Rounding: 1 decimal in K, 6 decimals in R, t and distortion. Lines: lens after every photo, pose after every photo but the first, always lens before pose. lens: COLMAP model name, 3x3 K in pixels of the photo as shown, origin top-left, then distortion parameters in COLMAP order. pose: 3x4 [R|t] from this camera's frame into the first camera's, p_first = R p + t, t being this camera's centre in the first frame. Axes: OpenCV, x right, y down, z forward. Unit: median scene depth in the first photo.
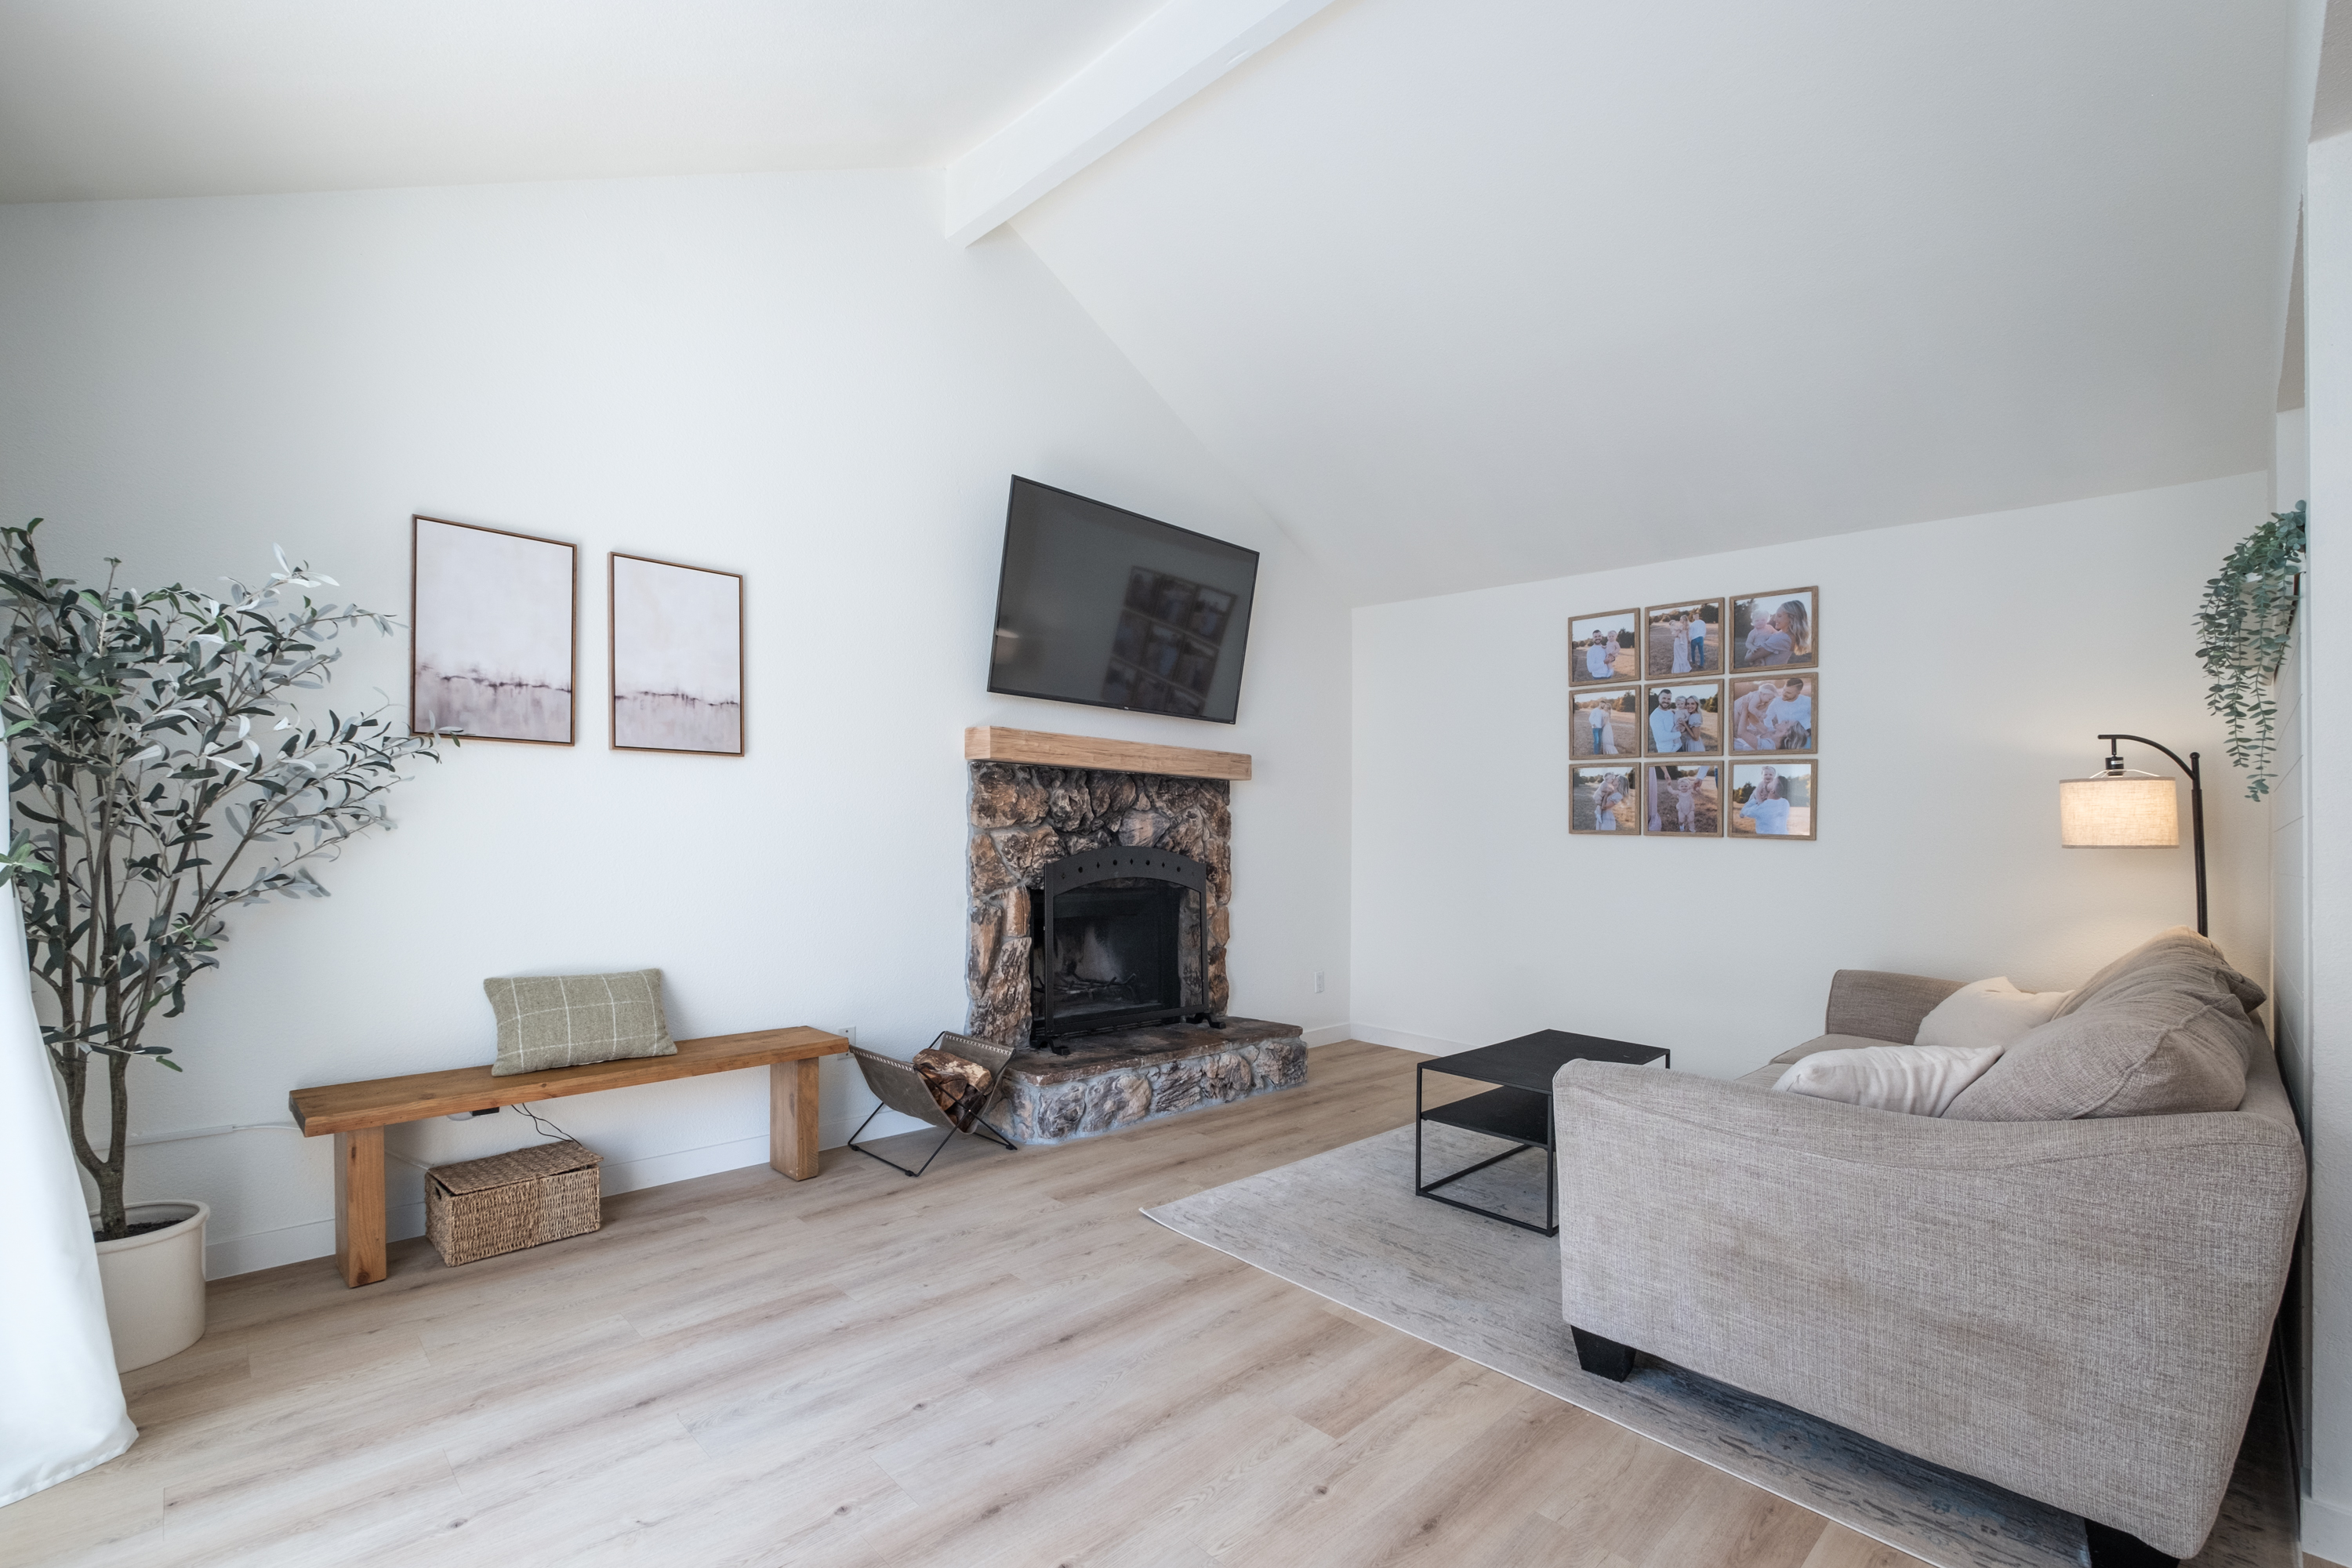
lens RADIAL K [[1022.1, 0, 1179.6], [0, 1022.1, 846.2], [0, 0, 1]] dist [-0.008972, -0.001338]
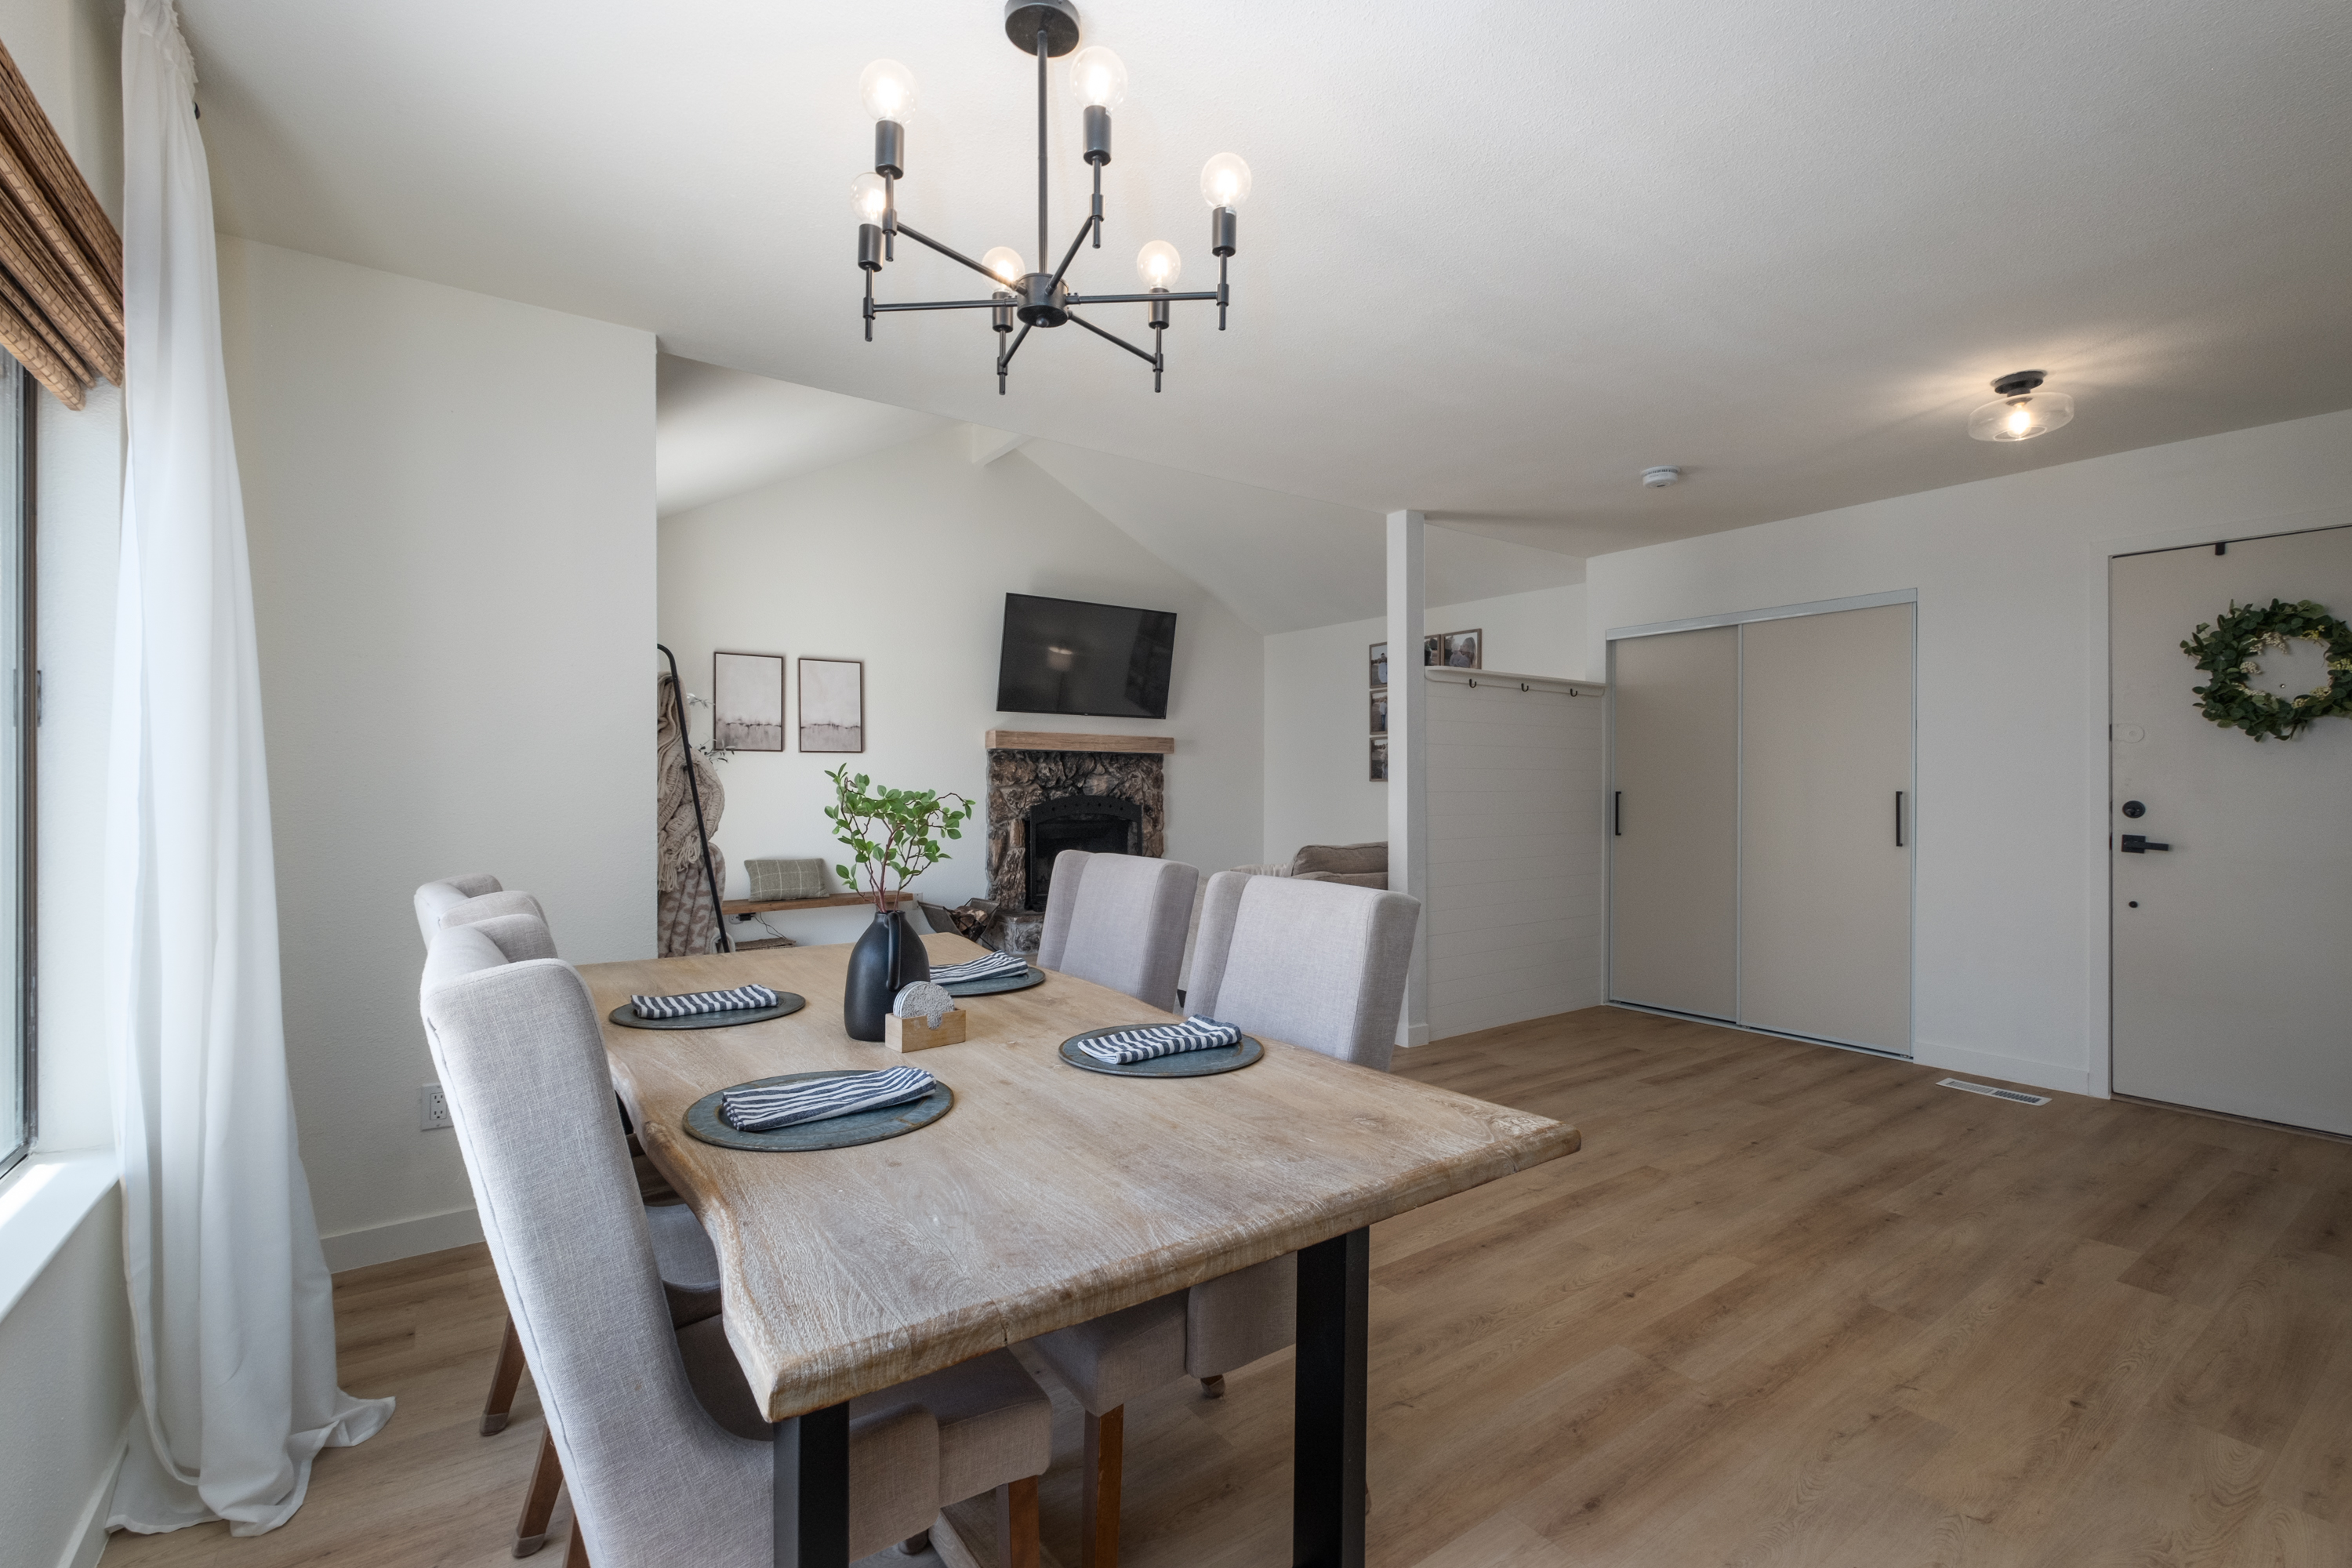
lens RADIAL K [[1022.1, 0, 1199.8], [0, 1022.1, 738.1], [0, 0, 1]] dist [-0.008972, -0.001338]
pose [[0.989801, -0.030026, -0.139257, 0.383829], [0.020208, 0.997244, -0.071389, 0.030845], [0.141017, 0.067847, 0.987680, -0.672398]]
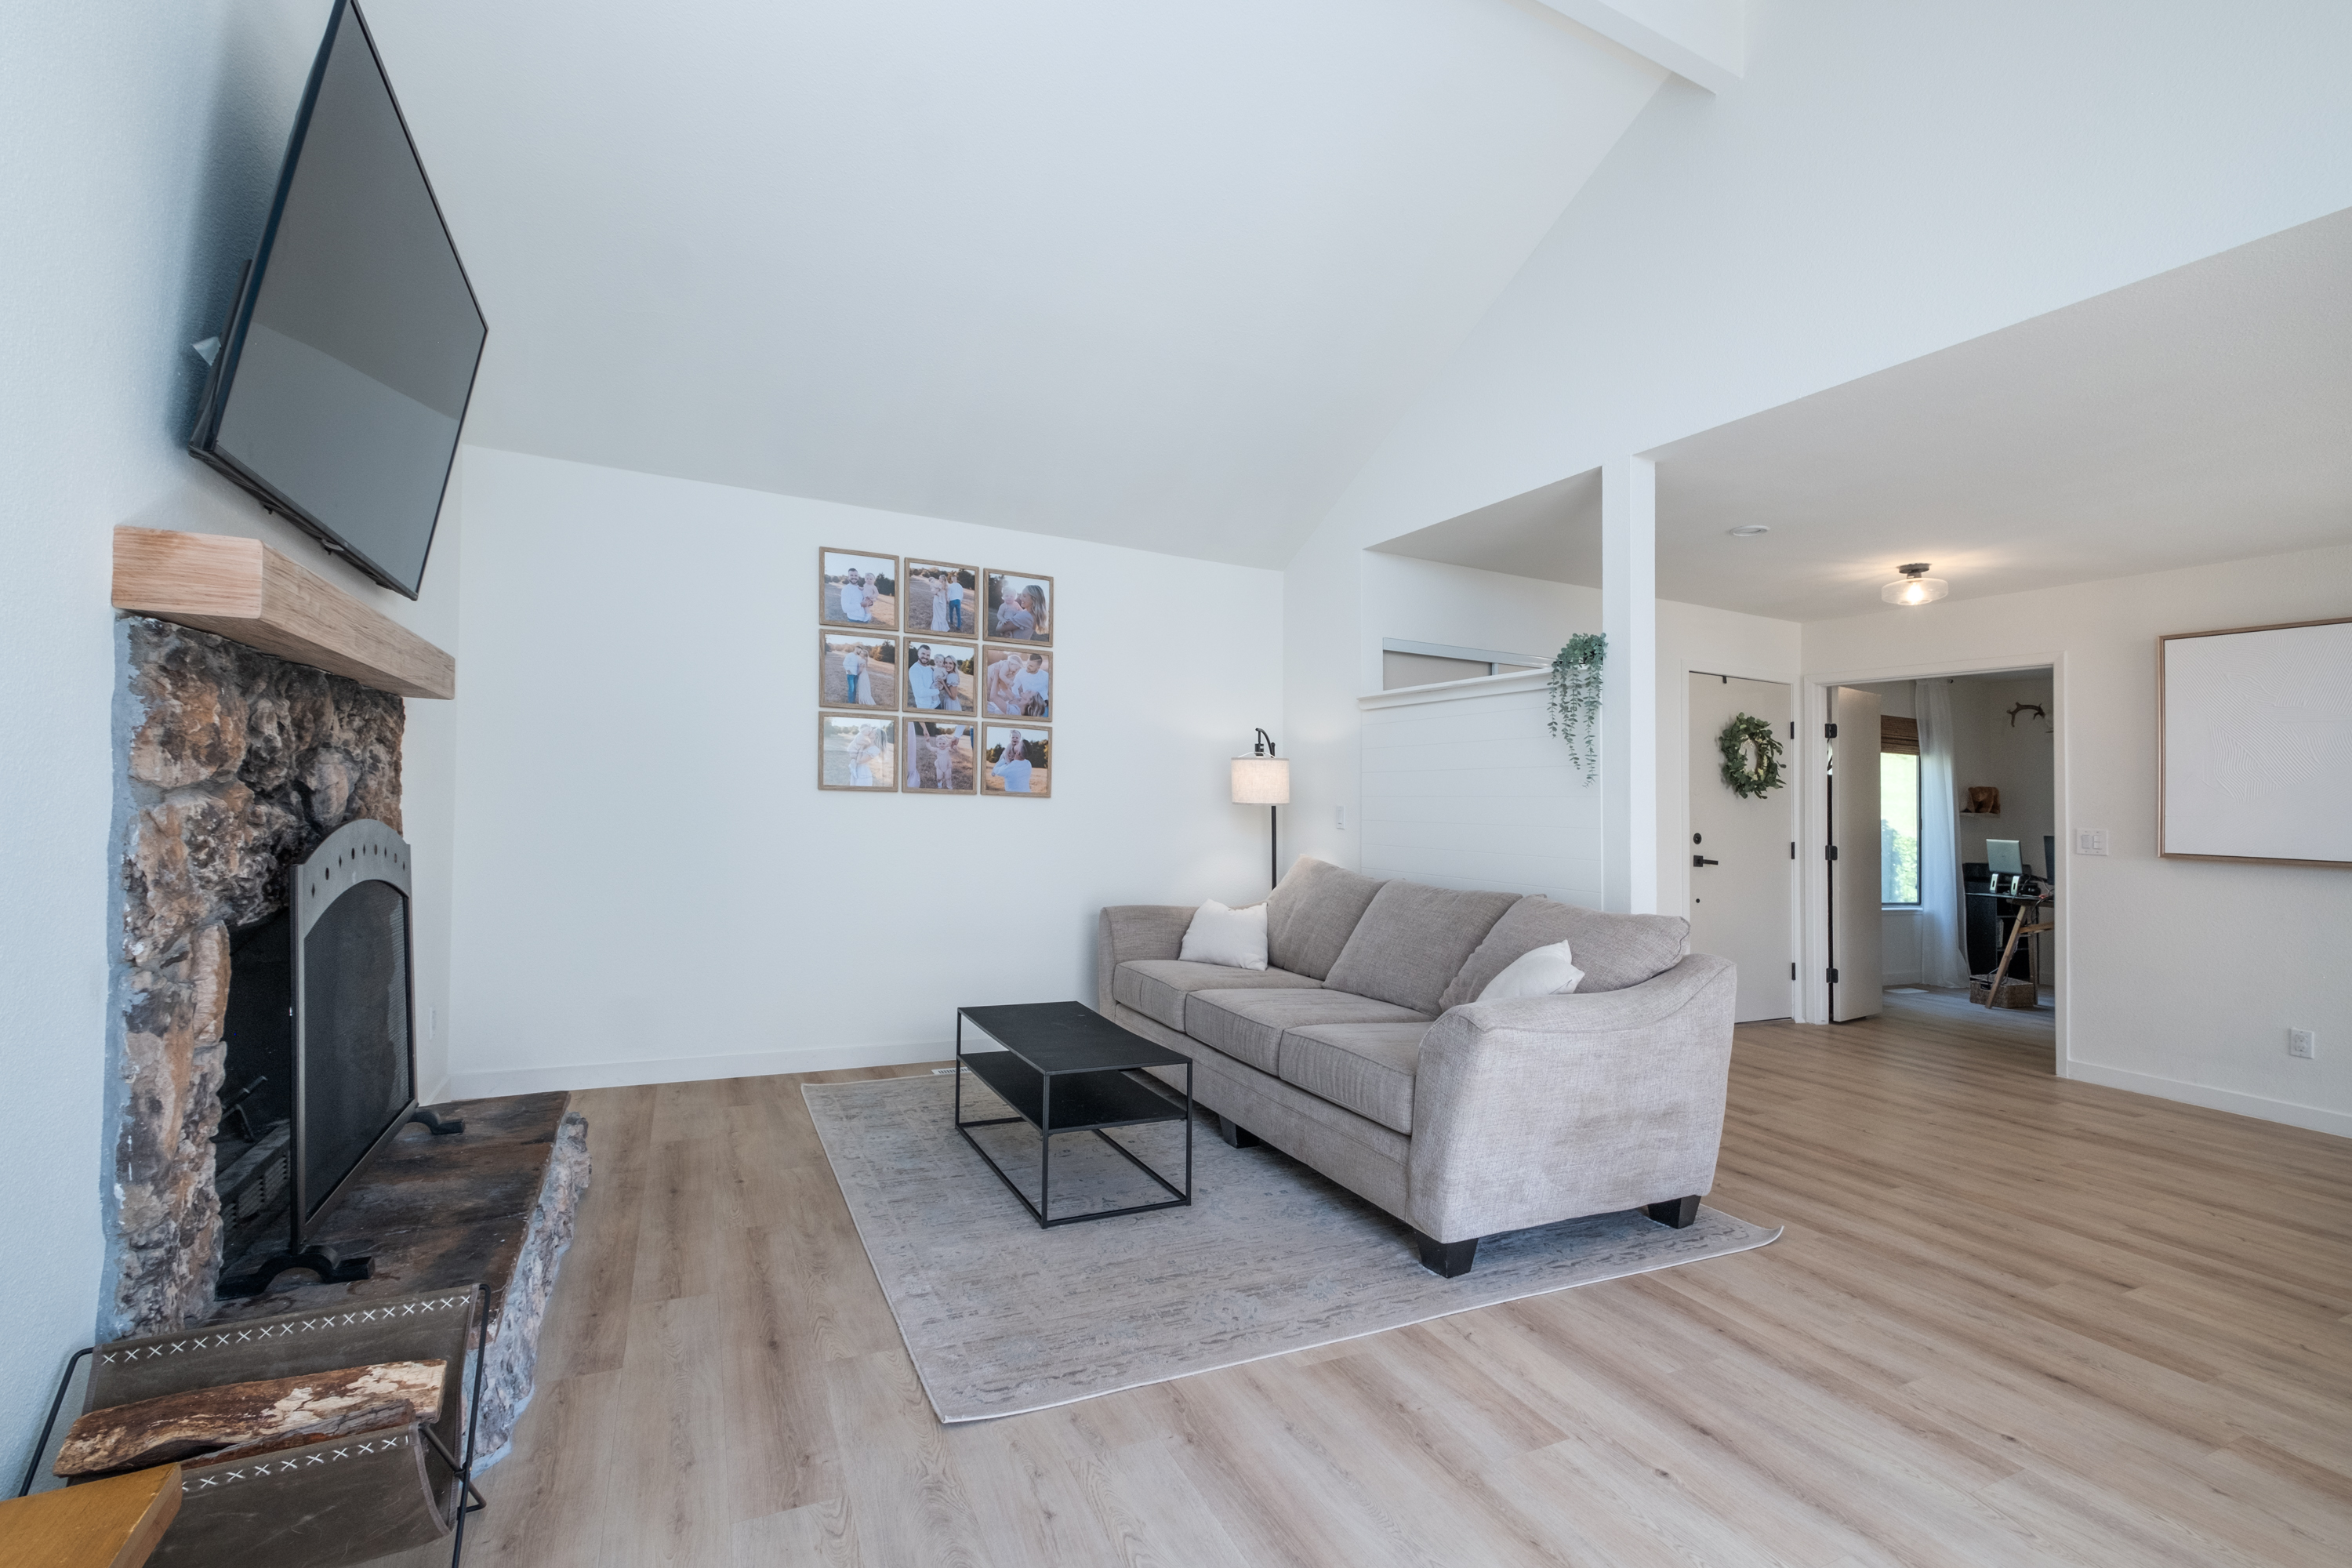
lens RADIAL K [[1022.1, 0, 1187.5], [0, 1022.1, 774.0], [0, 0, 1]] dist [-0.008972, -0.001338]
pose [[0.322263, 0.012594, 0.946566, -0.400849], [-0.004133, 0.999921, -0.011897, -0.018617], [-0.946641, -0.000079, 0.322290, 0.462804]]
